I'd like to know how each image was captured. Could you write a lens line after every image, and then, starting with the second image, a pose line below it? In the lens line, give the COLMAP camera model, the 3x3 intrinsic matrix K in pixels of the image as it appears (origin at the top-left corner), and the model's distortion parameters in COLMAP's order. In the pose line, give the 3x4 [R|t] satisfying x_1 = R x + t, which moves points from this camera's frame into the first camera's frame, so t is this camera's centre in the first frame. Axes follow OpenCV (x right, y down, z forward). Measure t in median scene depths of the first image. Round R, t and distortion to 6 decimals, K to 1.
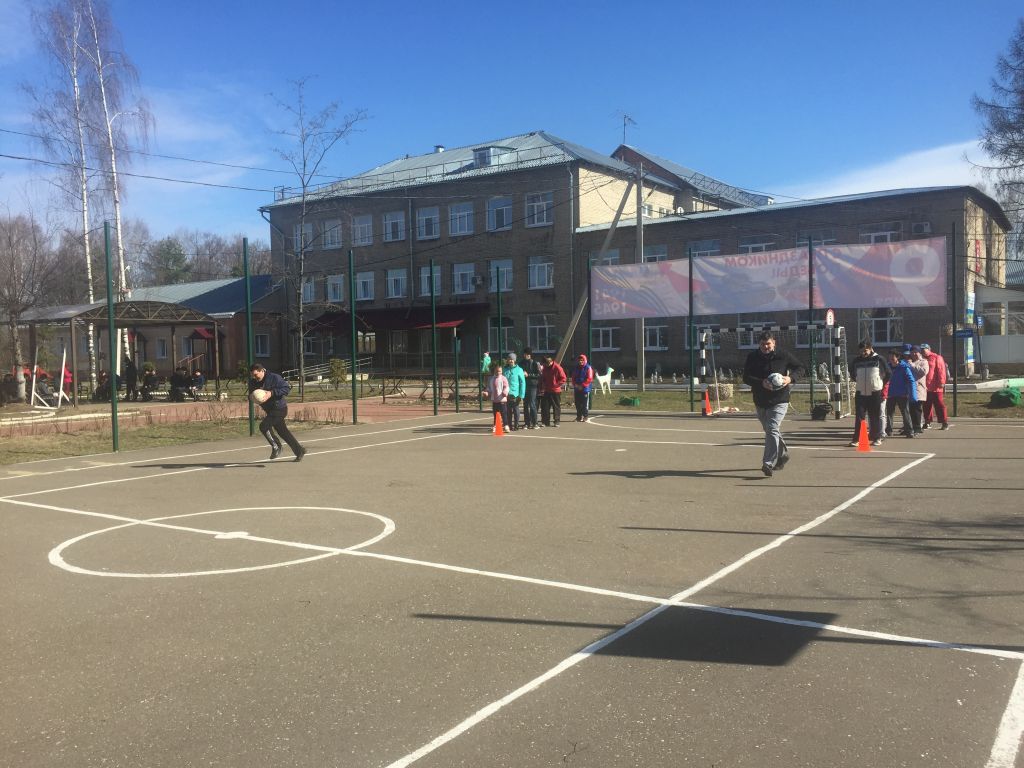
lens RADIAL K [[870.2, 0, 512.0], [0, 870.2, 384.0], [0, 0, 1]] dist [0.083988, -0.127988]
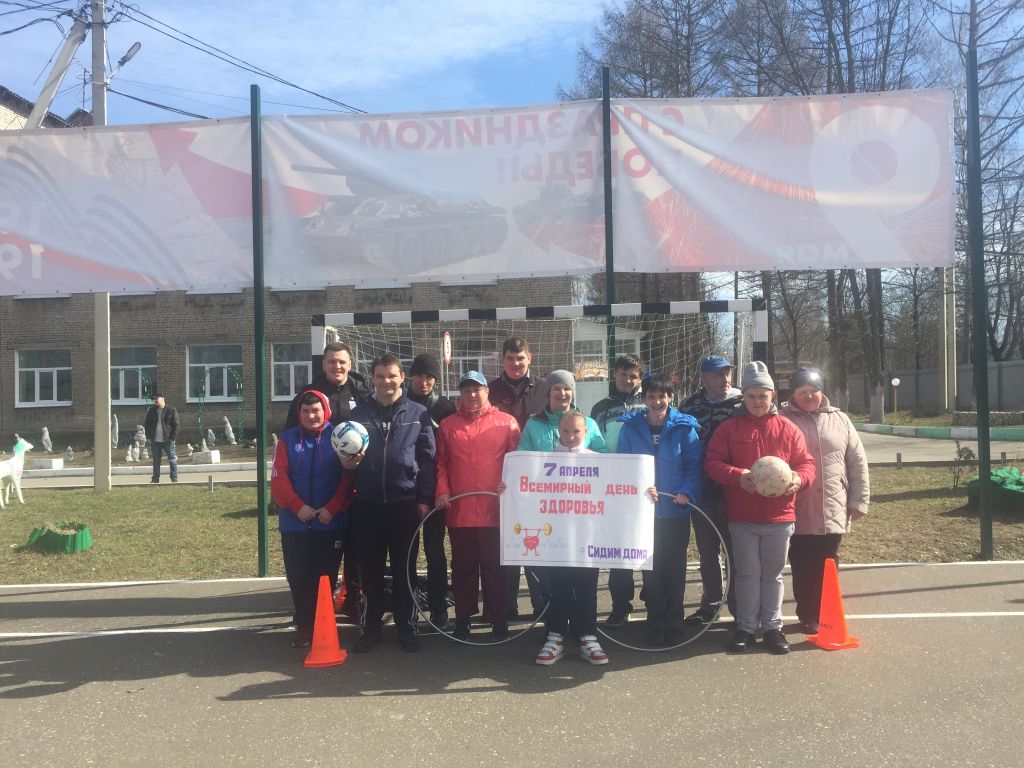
lens RADIAL K [[877.6, 0, 512.0], [0, 877.6, 384.0], [0, 0, 1]] dist [0.096917, -0.126775]
pose [[0.843811, 0.007457, 0.536589, 0.101429], [0.028566, 0.997862, -0.058789, -0.017452], [-0.535880, 0.064935, 0.841794, 0.642600]]
